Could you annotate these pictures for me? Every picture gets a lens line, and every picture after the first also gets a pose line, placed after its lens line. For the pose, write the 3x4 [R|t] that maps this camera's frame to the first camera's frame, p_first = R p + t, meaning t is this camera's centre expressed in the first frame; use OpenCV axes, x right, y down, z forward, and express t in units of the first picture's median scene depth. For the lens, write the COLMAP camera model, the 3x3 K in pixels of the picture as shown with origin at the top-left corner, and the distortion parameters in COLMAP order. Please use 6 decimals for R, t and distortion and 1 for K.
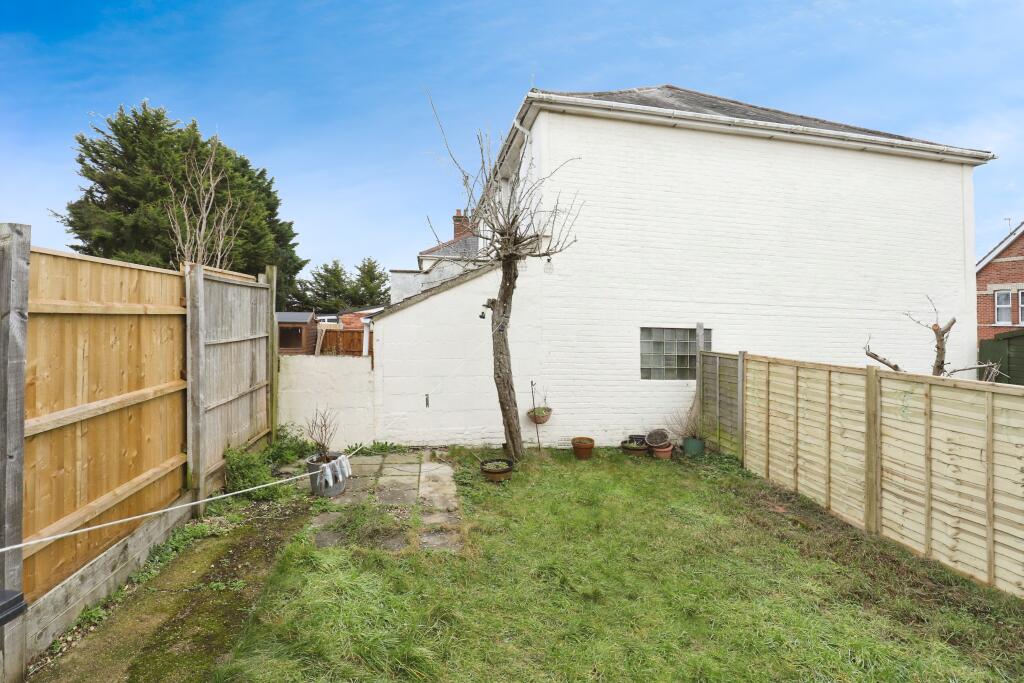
lens RADIAL K [[487.9, 0, 524.1], [0, 487.9, 323.3], [0, 0, 1]] dist [-0.038057, 0.000952]
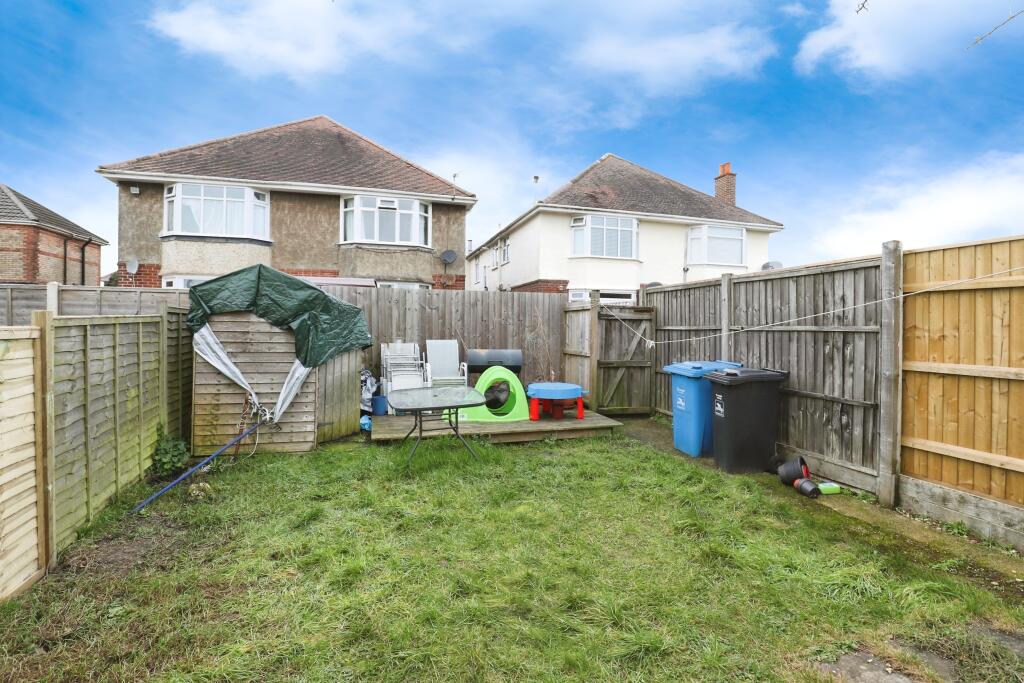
lens RADIAL K [[487.9, 0, 524.1], [0, 487.9, 323.3], [0, 0, 1]] dist [-0.038057, 0.000952]
pose [[-0.993410, -0.042244, -0.106543, 0.303146], [-0.042630, 0.999090, 0.001351, 0.088254], [0.106389, 0.005884, -0.994307, 1.628310]]
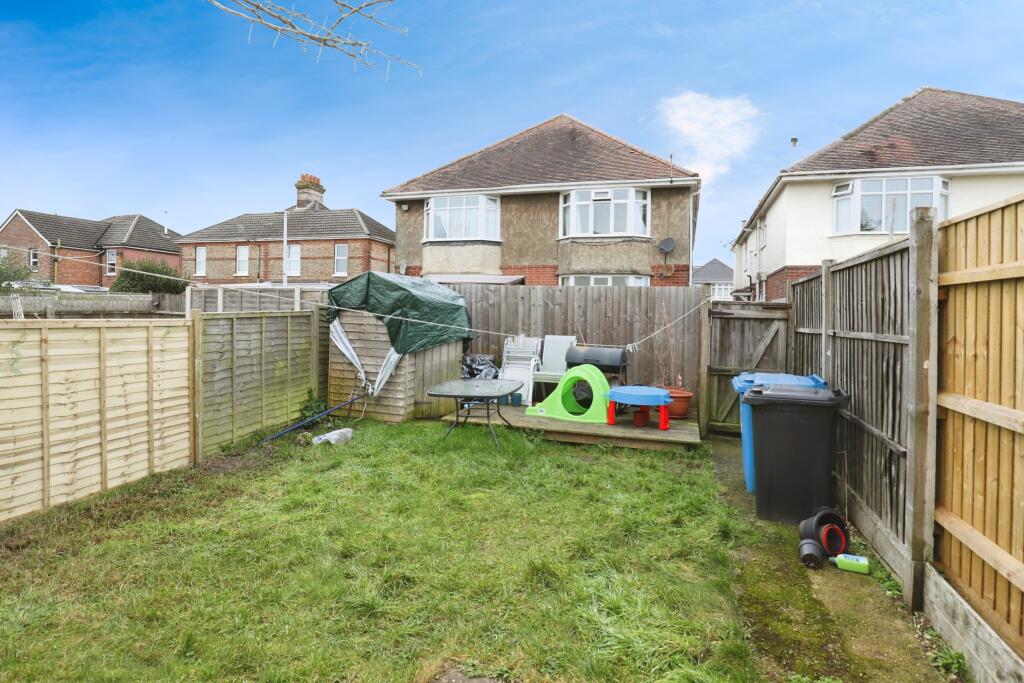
lens RADIAL K [[531.5, 0, 511.9], [0, 531.5, 312.2], [0, 0, 1]] dist [-0.036481, 0.000288]
pose [[-0.873515, -0.052682, 0.483938, -0.505005], [-0.047233, 0.998609, 0.023454, 0.031668], [-0.484500, -0.002370, -0.874788, 1.621248]]
